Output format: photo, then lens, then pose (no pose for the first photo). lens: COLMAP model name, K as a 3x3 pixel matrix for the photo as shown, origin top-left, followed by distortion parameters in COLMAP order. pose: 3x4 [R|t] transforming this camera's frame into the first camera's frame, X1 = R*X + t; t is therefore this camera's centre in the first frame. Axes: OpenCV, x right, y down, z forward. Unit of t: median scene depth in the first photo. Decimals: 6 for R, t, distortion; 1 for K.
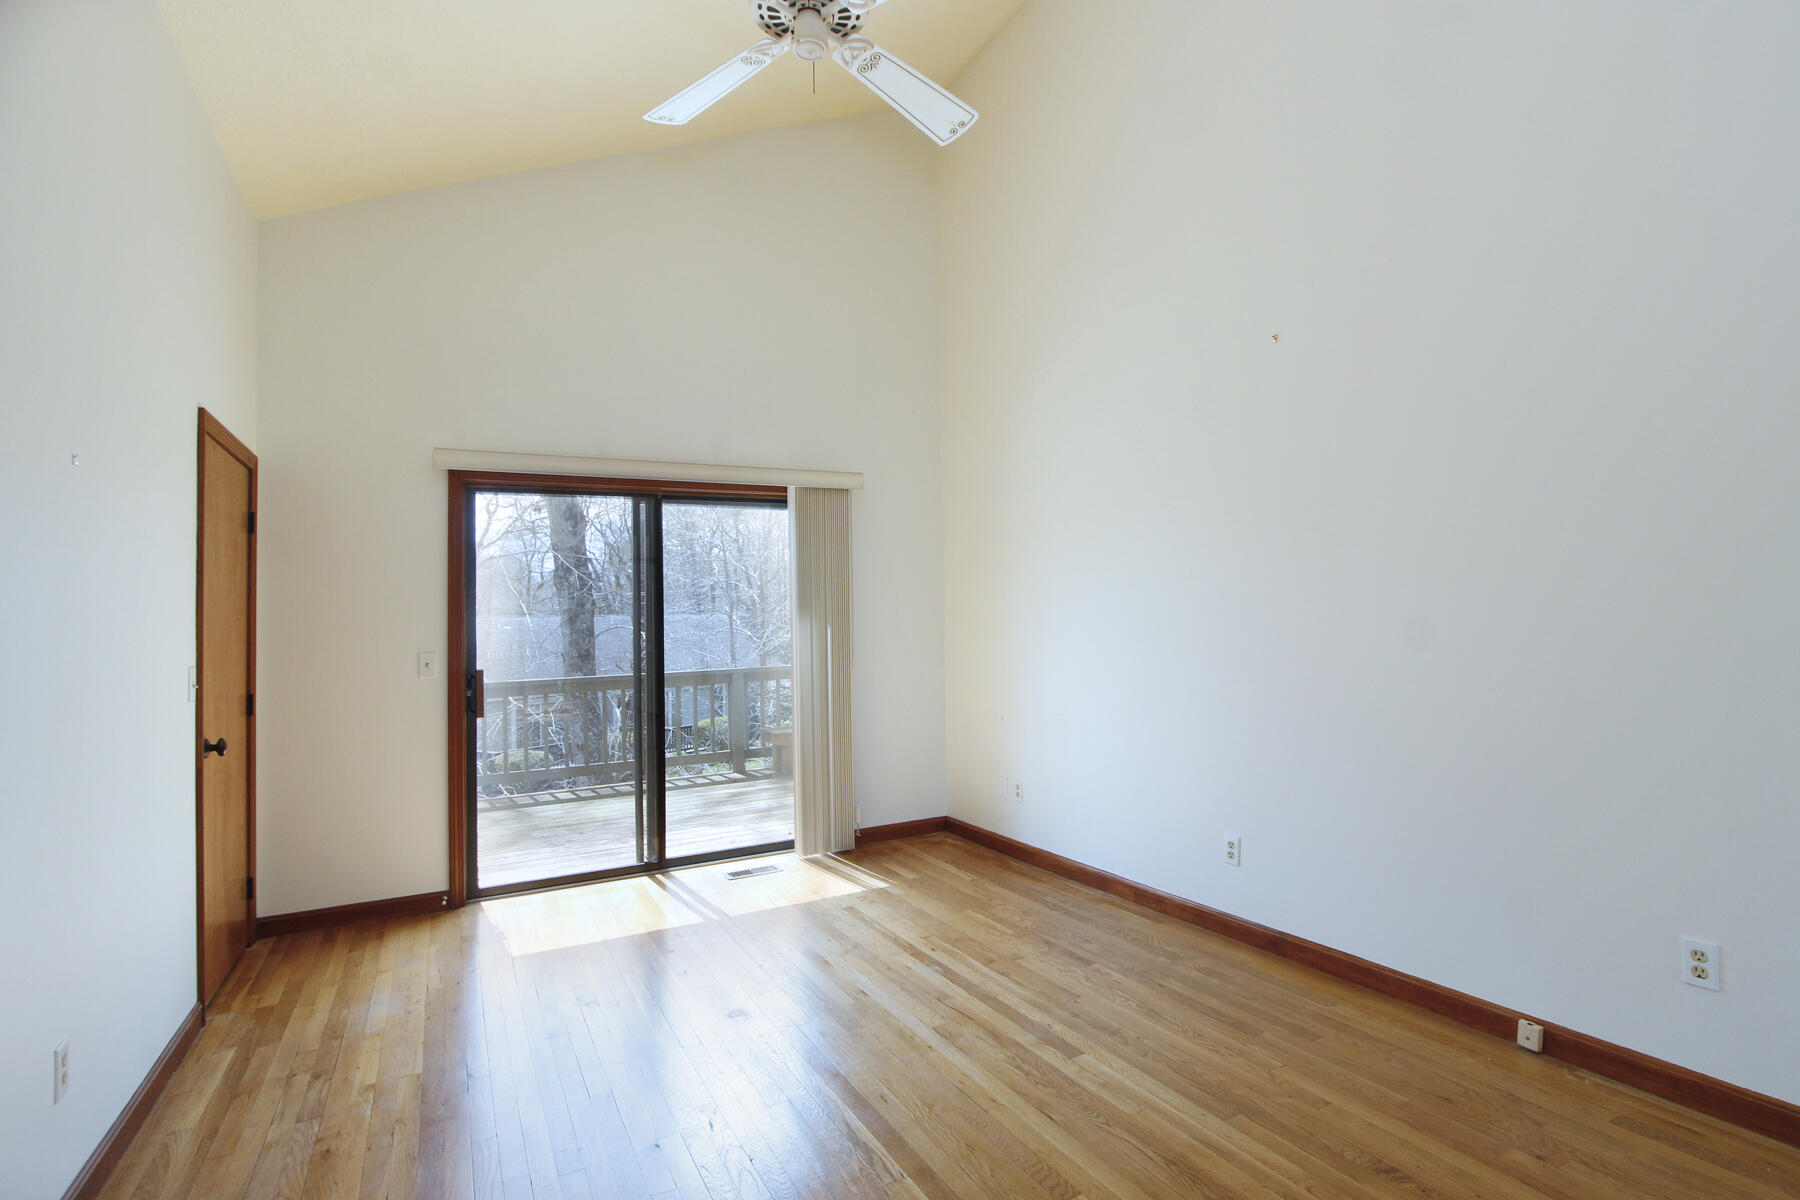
lens RADIAL K [[871.8, 0, 915.1], [0, 871.8, 599.8], [0, 0, 1]] dist [-0.017191, 0.001130]
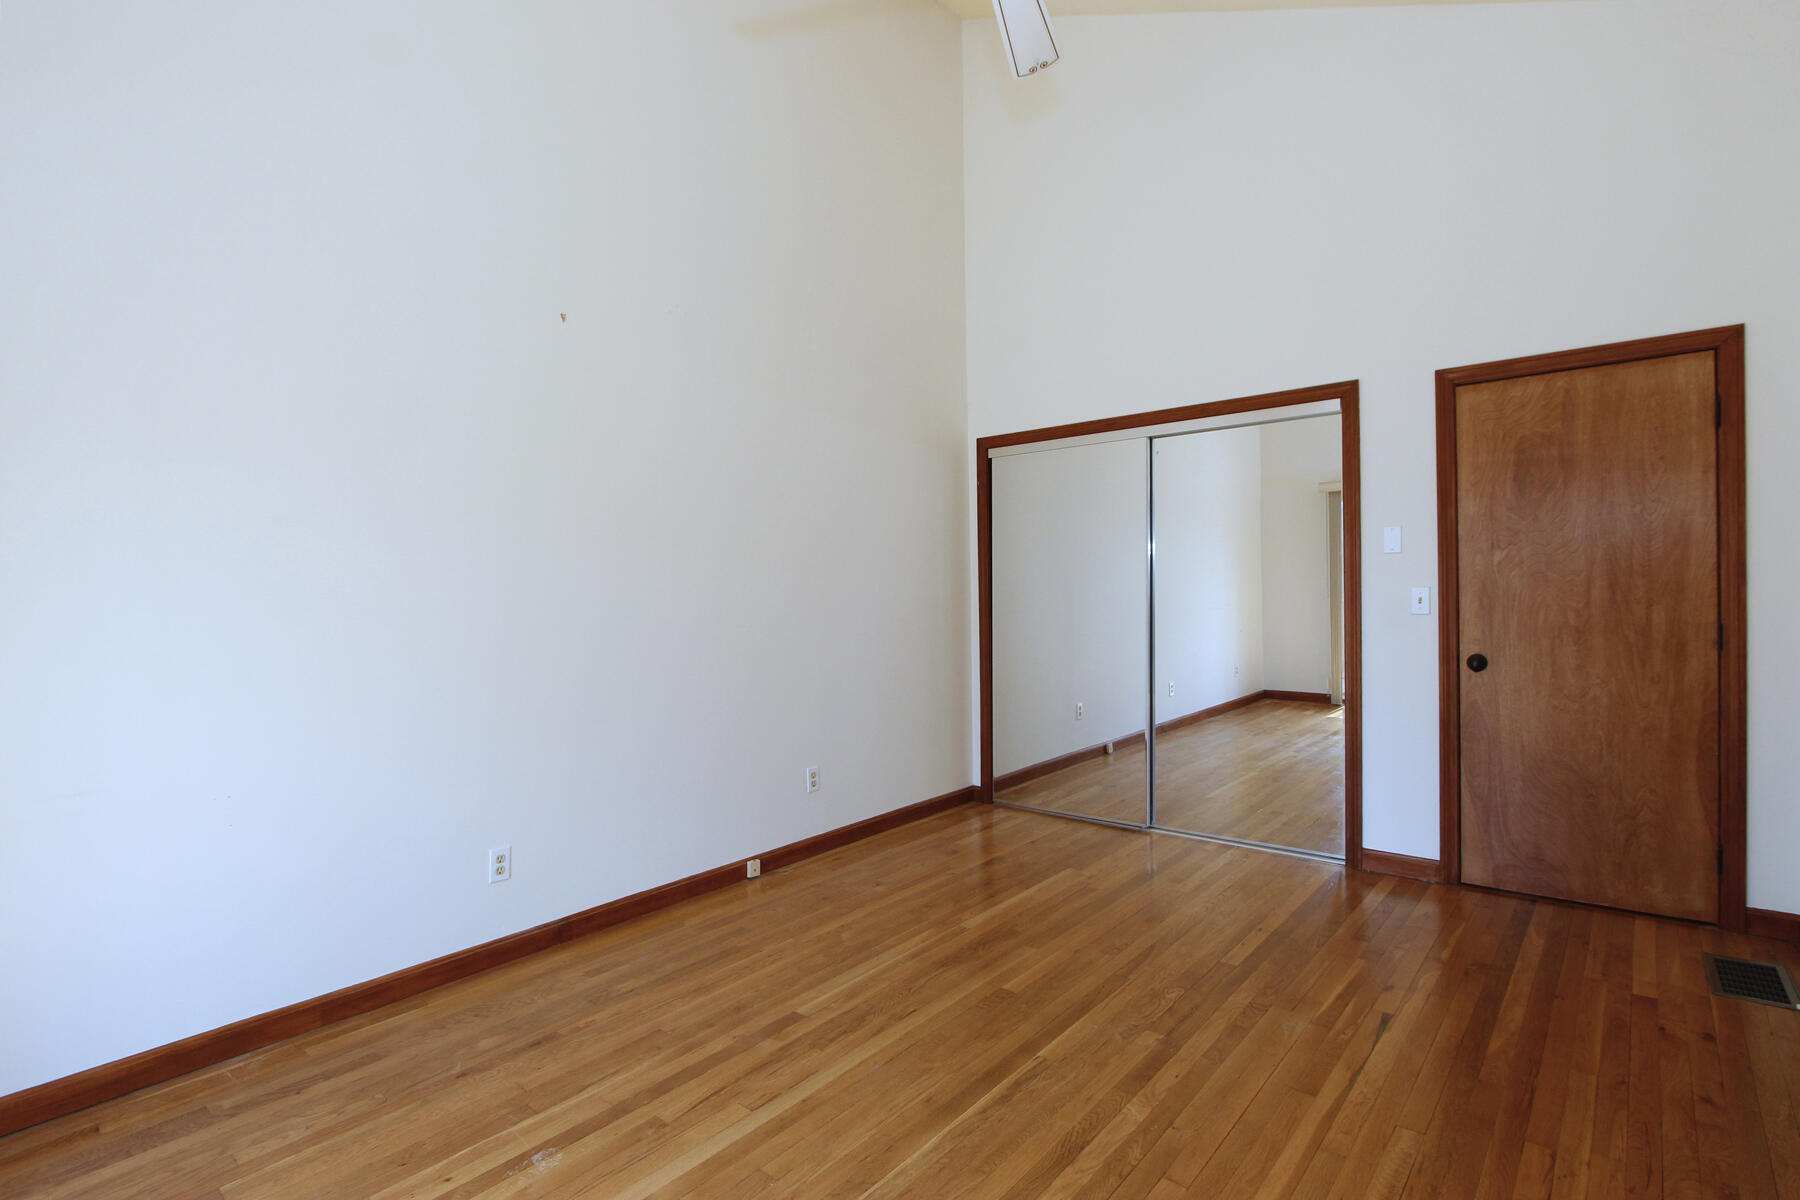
lens RADIAL K [[871.8, 0, 913.5], [0, 871.8, 600.1], [0, 0, 1]] dist [-0.017191, 0.001130]
pose [[-0.350832, 0.010831, 0.936376, -0.742553], [0.003452, 0.999941, -0.010273, 0.026970], [-0.936432, -0.000372, -0.350849, 1.073891]]
